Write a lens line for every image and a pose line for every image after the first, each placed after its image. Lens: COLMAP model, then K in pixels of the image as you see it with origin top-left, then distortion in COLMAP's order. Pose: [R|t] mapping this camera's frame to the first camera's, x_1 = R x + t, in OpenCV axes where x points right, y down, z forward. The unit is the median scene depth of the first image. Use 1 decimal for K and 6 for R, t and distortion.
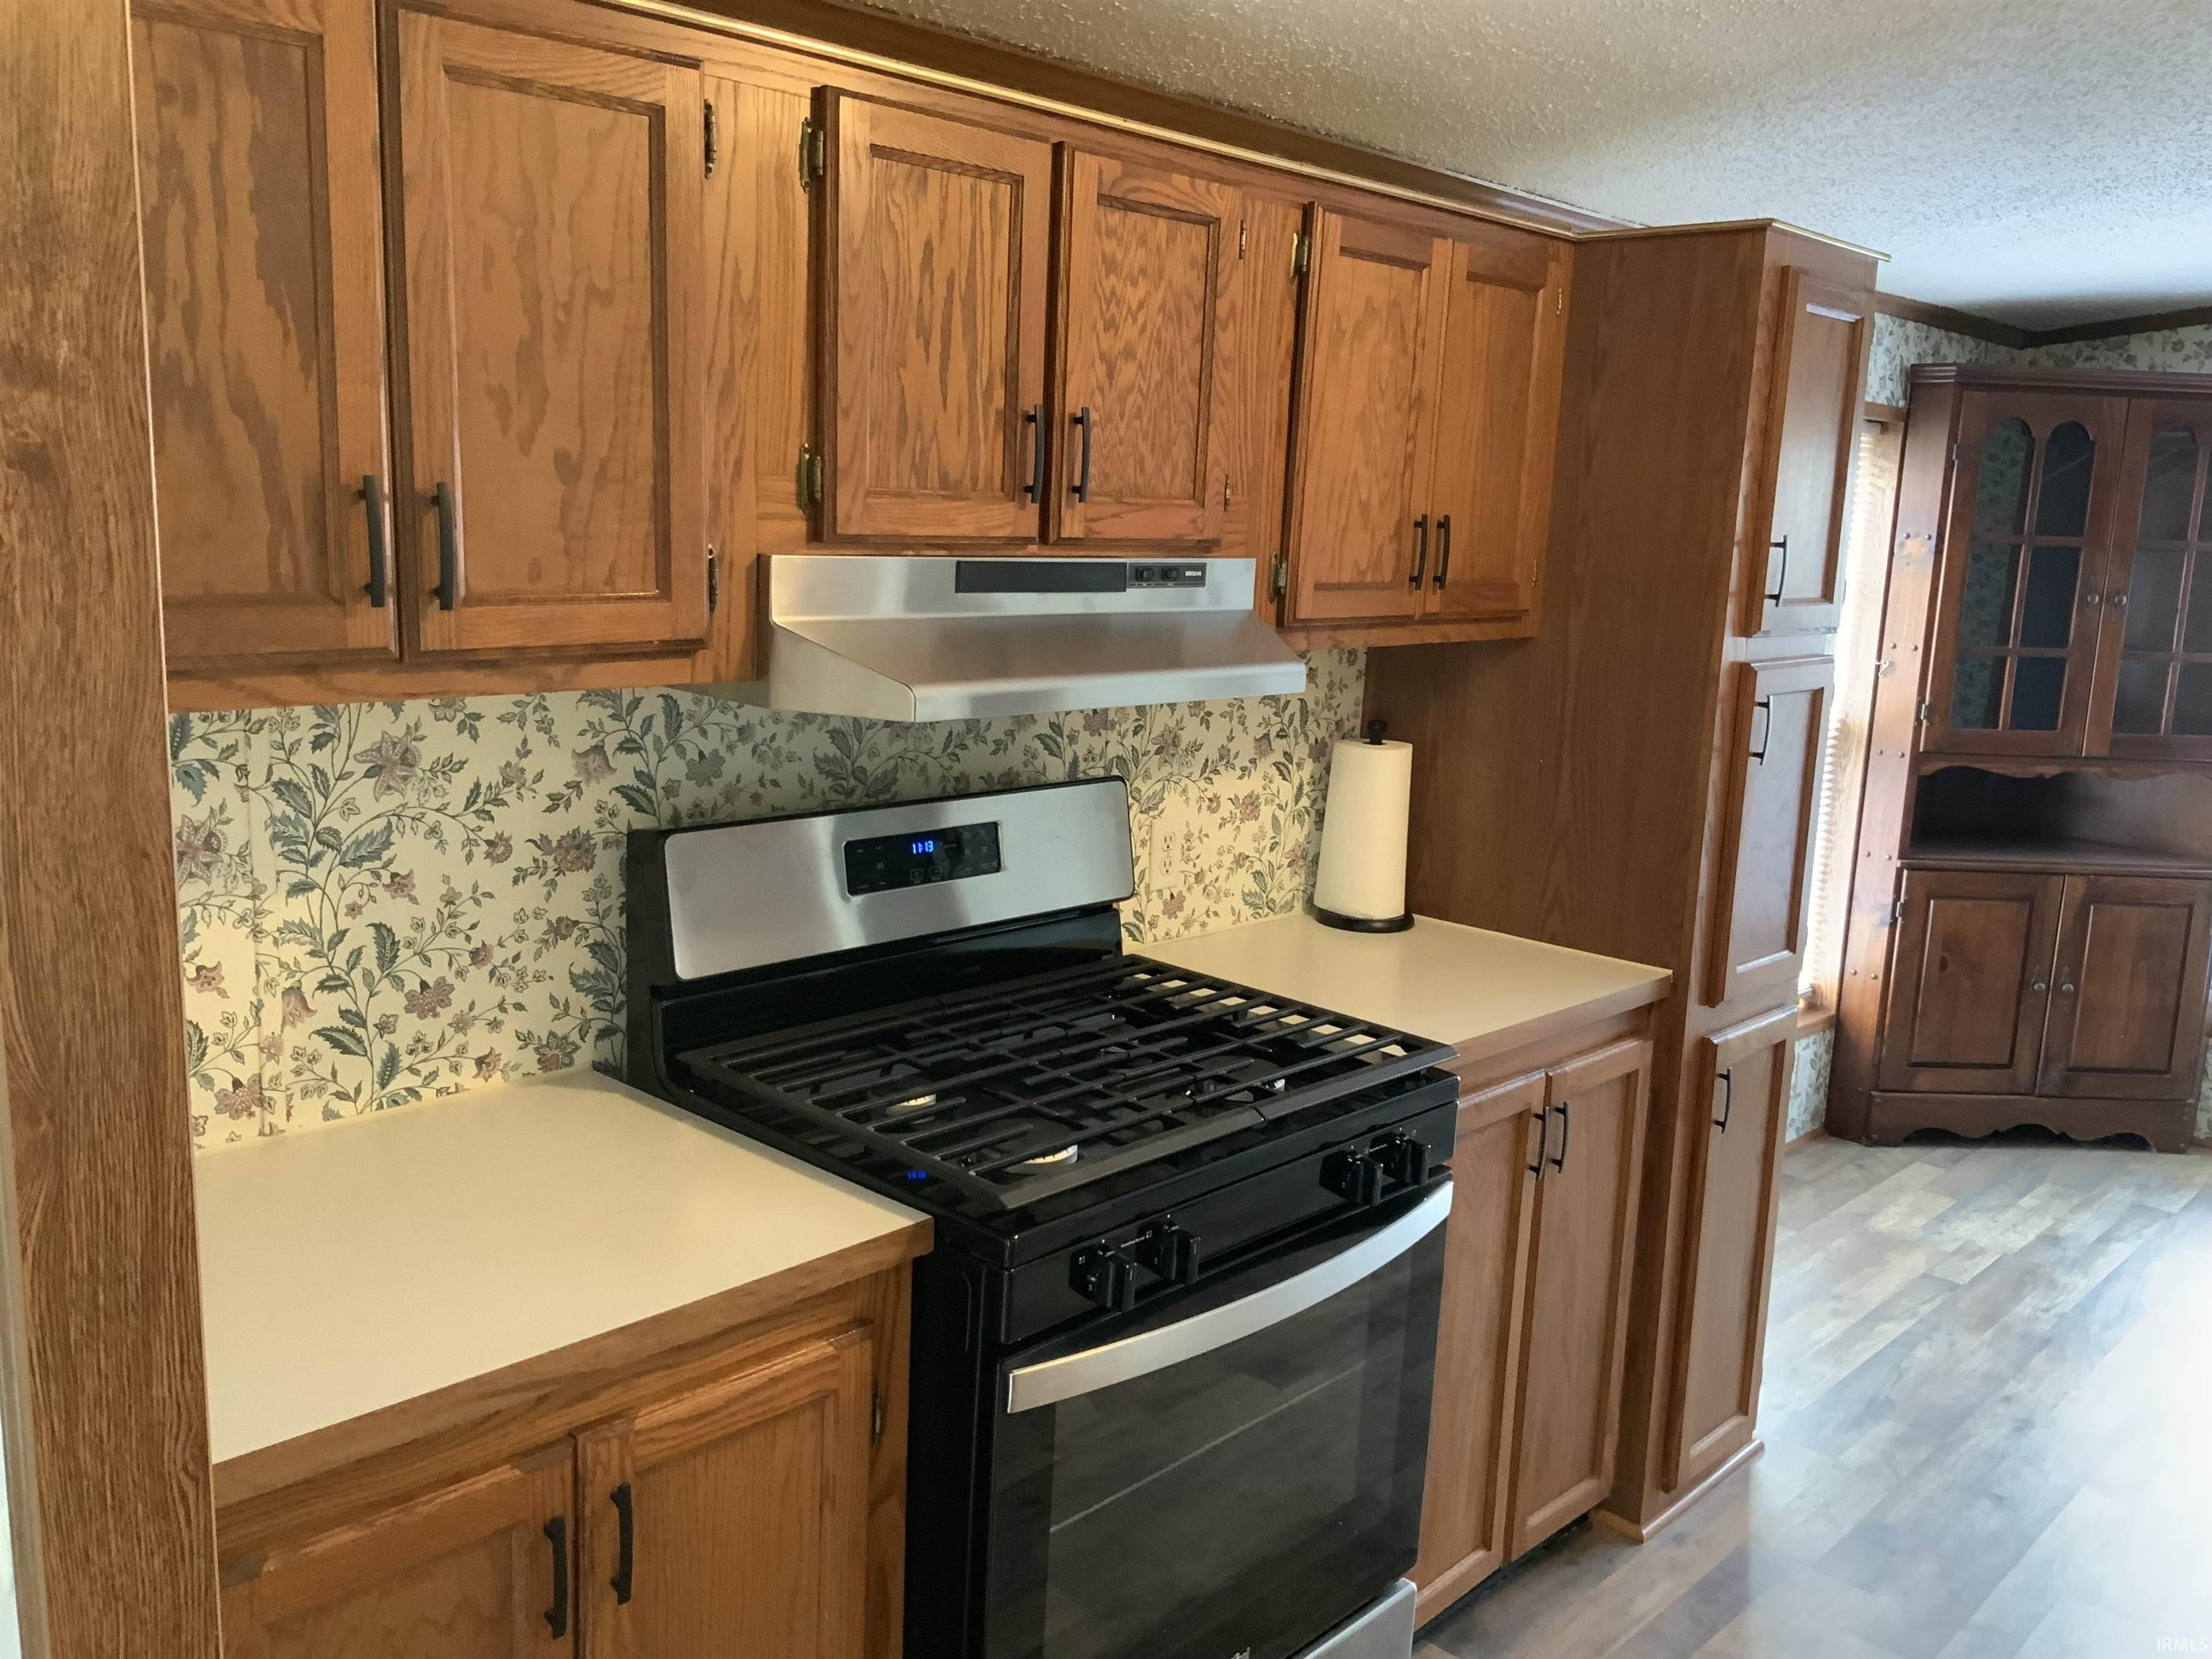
lens RADIAL K [[1839.6, 0, 1106.0], [0, 1839.6, 829.5], [0, 0, 1]] dist [0.044107, -0.090143]
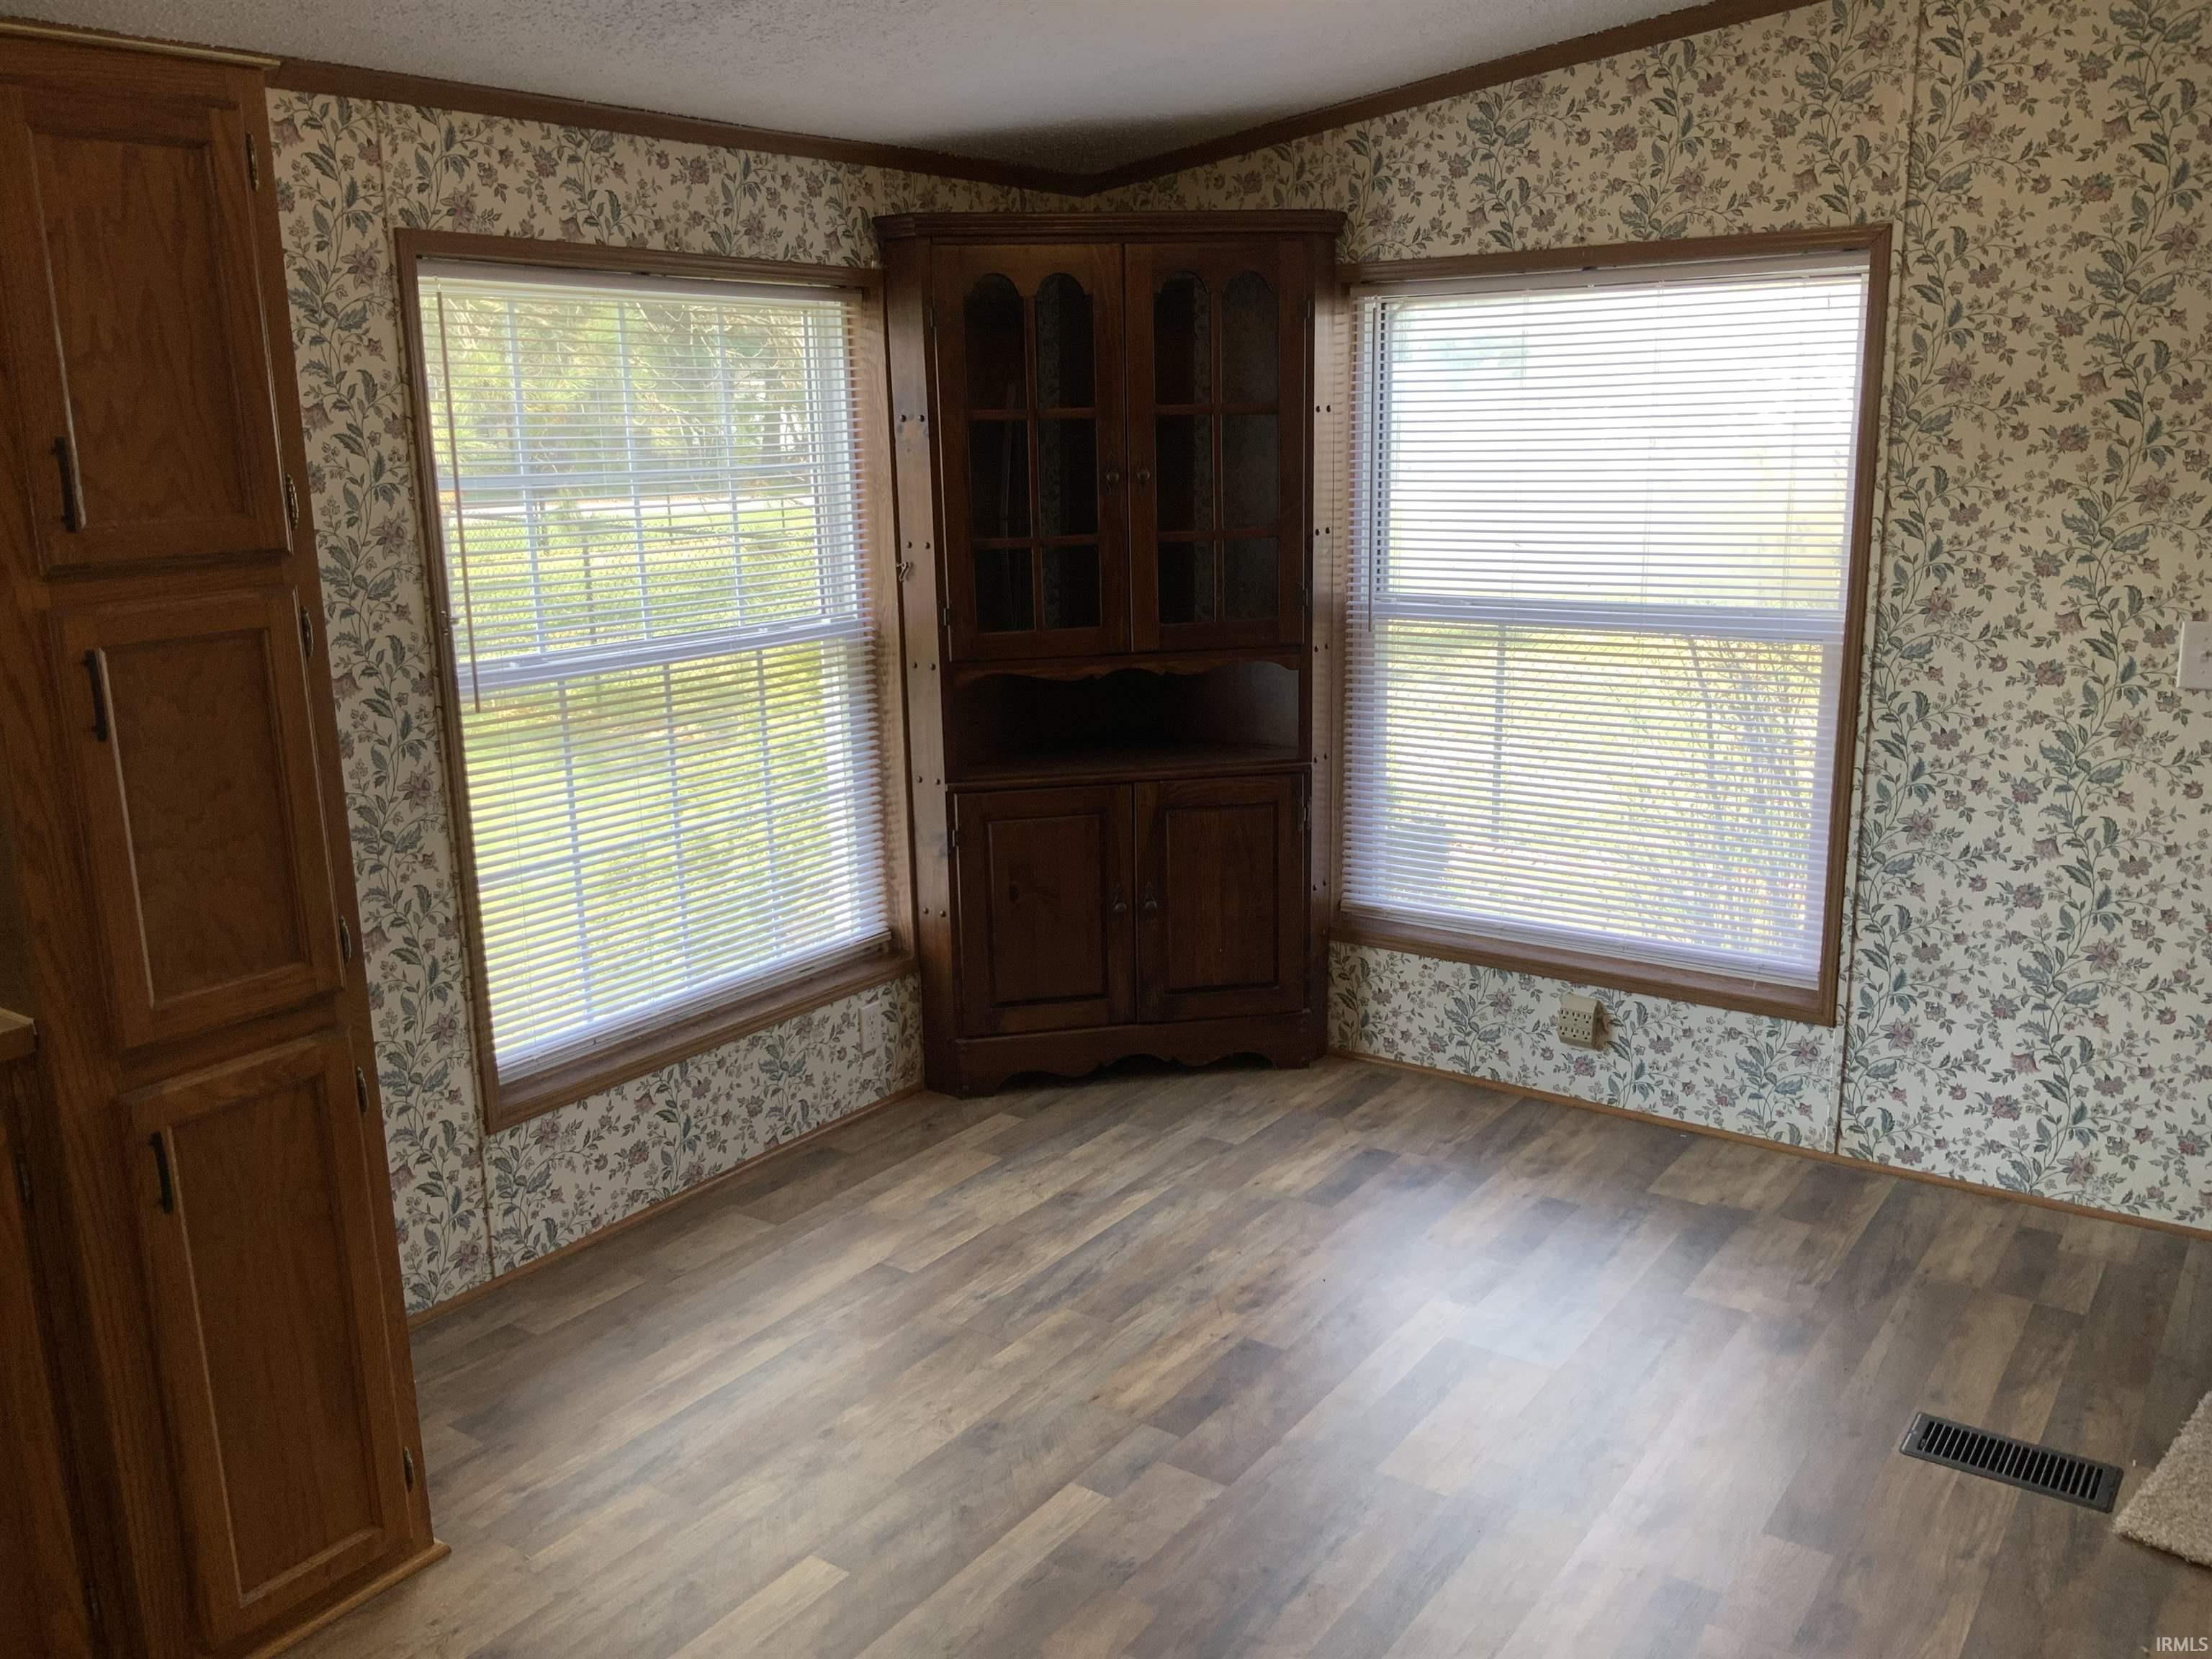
lens RADIAL K [[1858.3, 0, 1118.9], [0, 1858.3, 840.2], [0, 0, 1]] dist [0.093431, -0.232886]
pose [[0.983401, -0.097362, 0.153108, 0.371212], [0.089162, 0.994235, 0.059559, -0.002528], [-0.158024, -0.044919, 0.986413, 0.097435]]
